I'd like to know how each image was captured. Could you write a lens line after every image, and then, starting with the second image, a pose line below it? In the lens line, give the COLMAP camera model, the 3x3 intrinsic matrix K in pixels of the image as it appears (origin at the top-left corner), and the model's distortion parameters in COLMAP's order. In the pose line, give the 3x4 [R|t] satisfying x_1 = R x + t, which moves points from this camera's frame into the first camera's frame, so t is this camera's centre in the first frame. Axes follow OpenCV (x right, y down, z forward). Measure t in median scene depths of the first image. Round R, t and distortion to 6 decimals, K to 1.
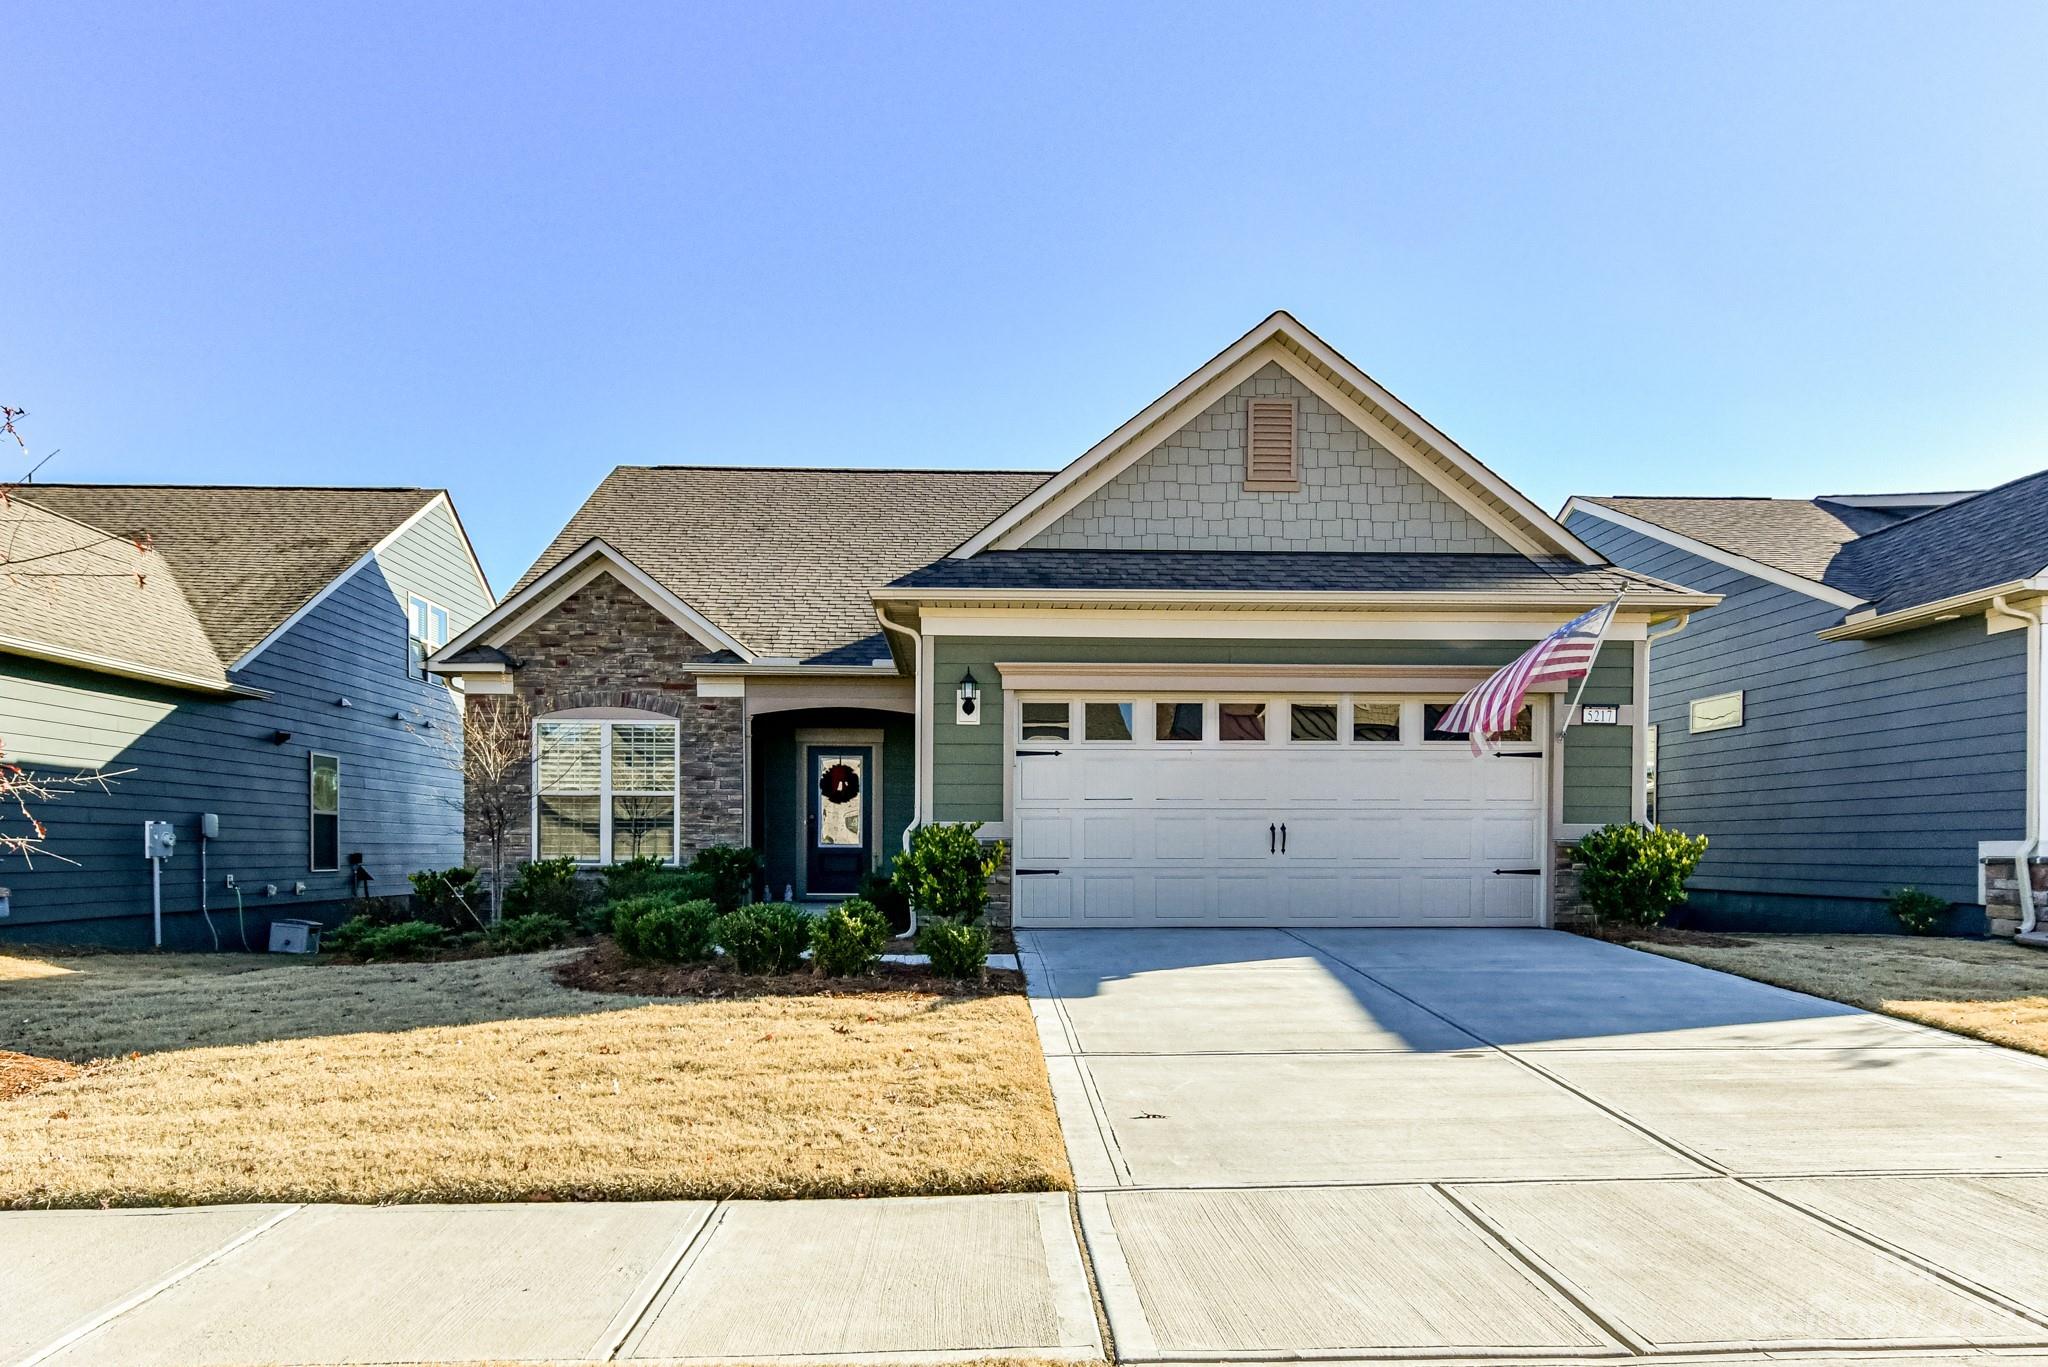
lens RADIAL K [[868.2, 0, 1024.0], [0, 868.2, 683.5], [0, 0, 1]] dist [-0.001786, -0.000427]
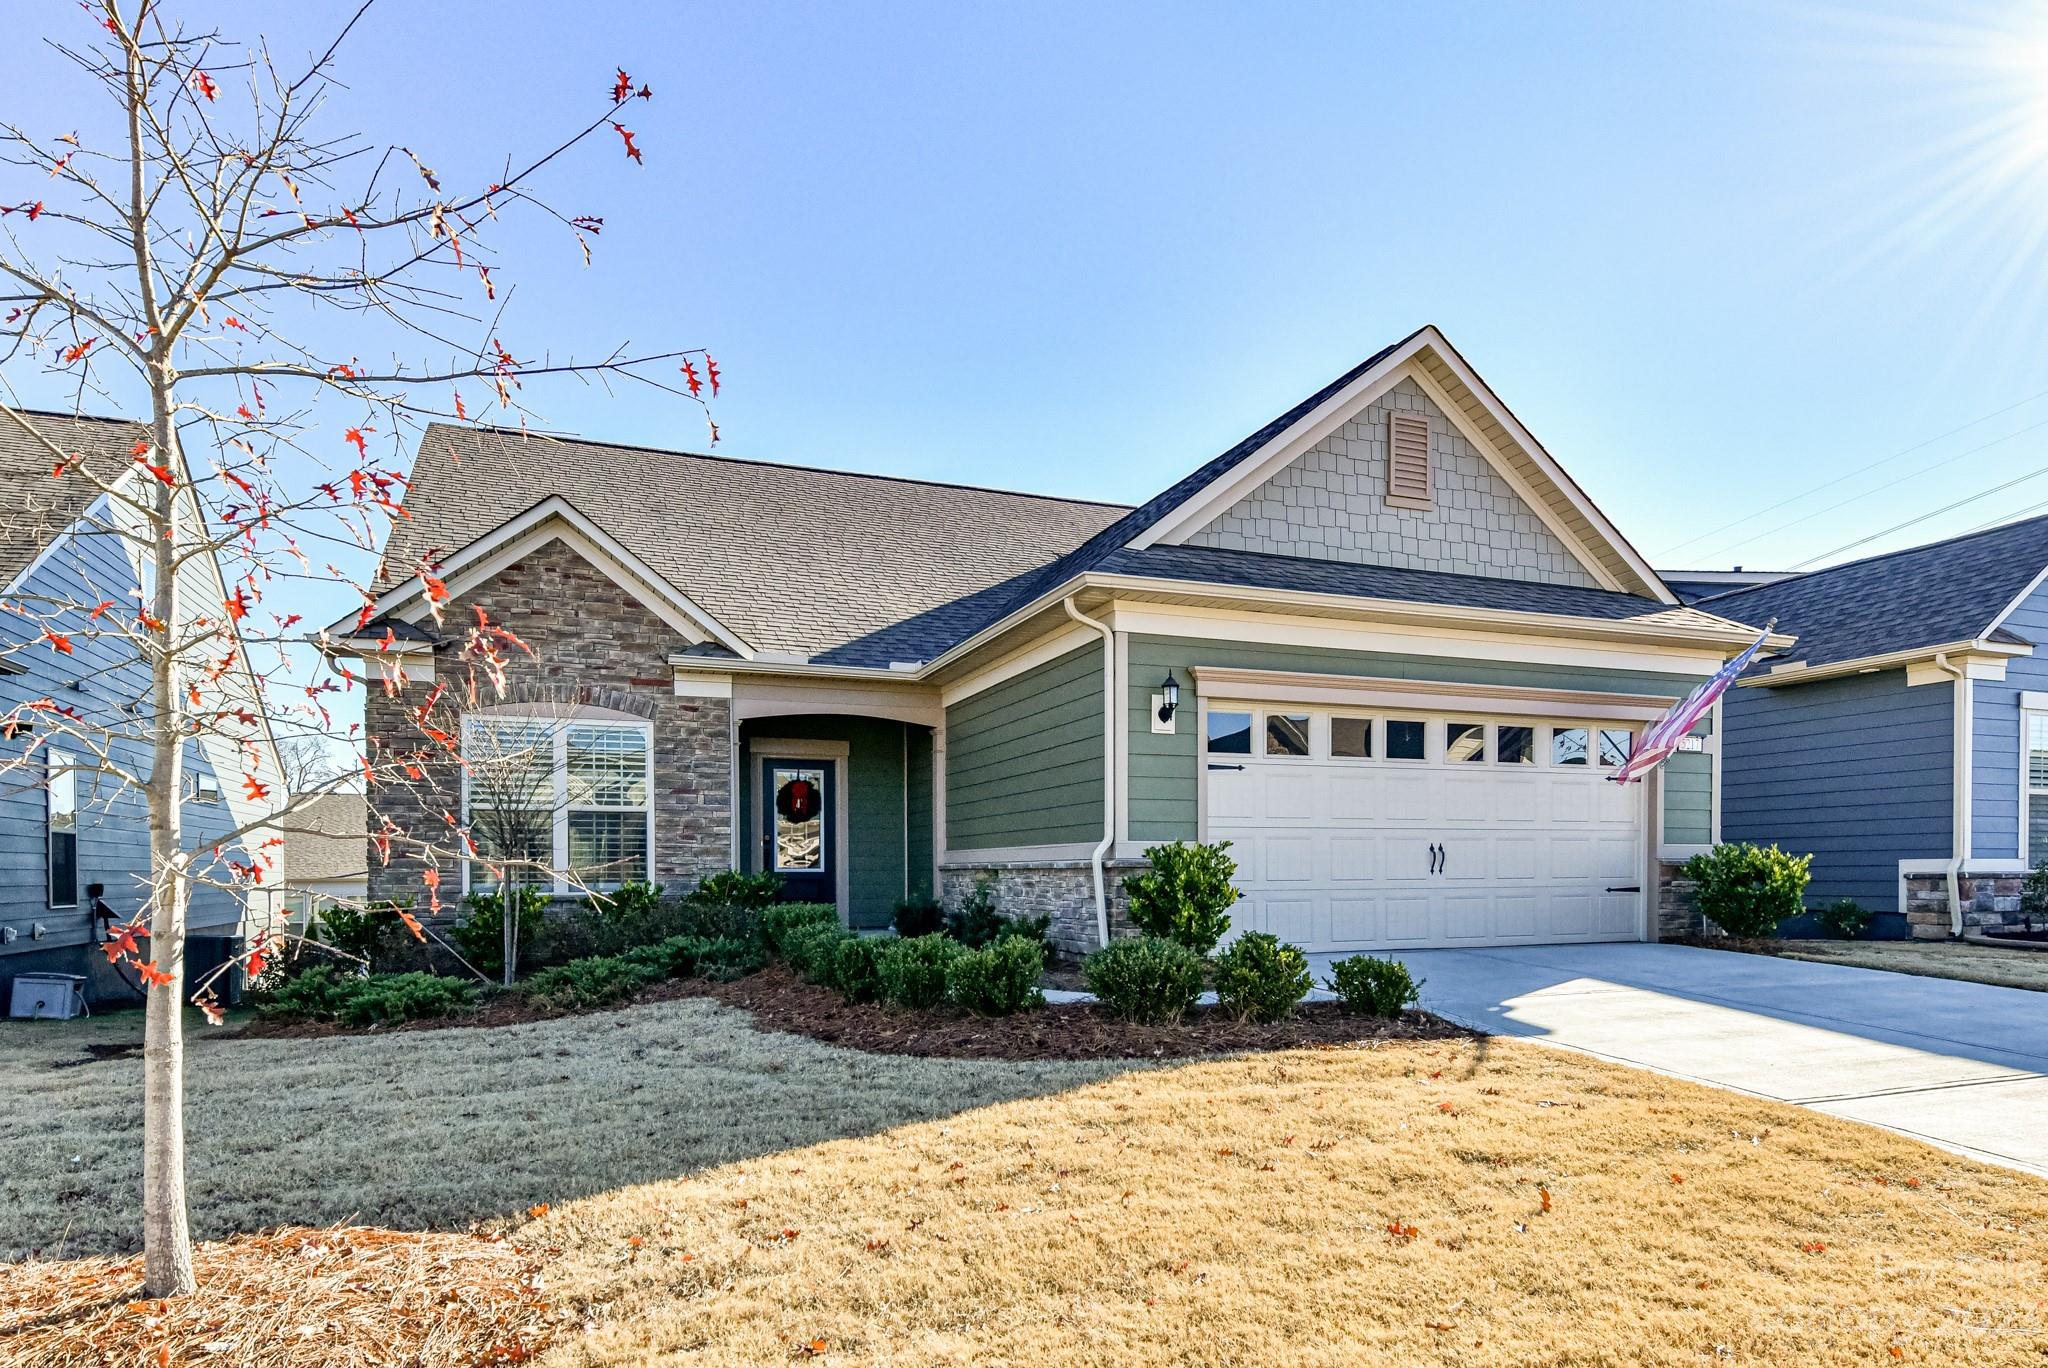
lens RADIAL K [[868.0, 0, 1023.8], [0, 868.0, 722.6], [0, 0, 1]] dist [-0.001172, -0.000339]
pose [[0.970380, 0.034210, 0.239148, -0.361865], [-0.038519, 0.999169, 0.013364, 0.025382], [-0.238492, -0.022180, 0.970891, 0.138767]]
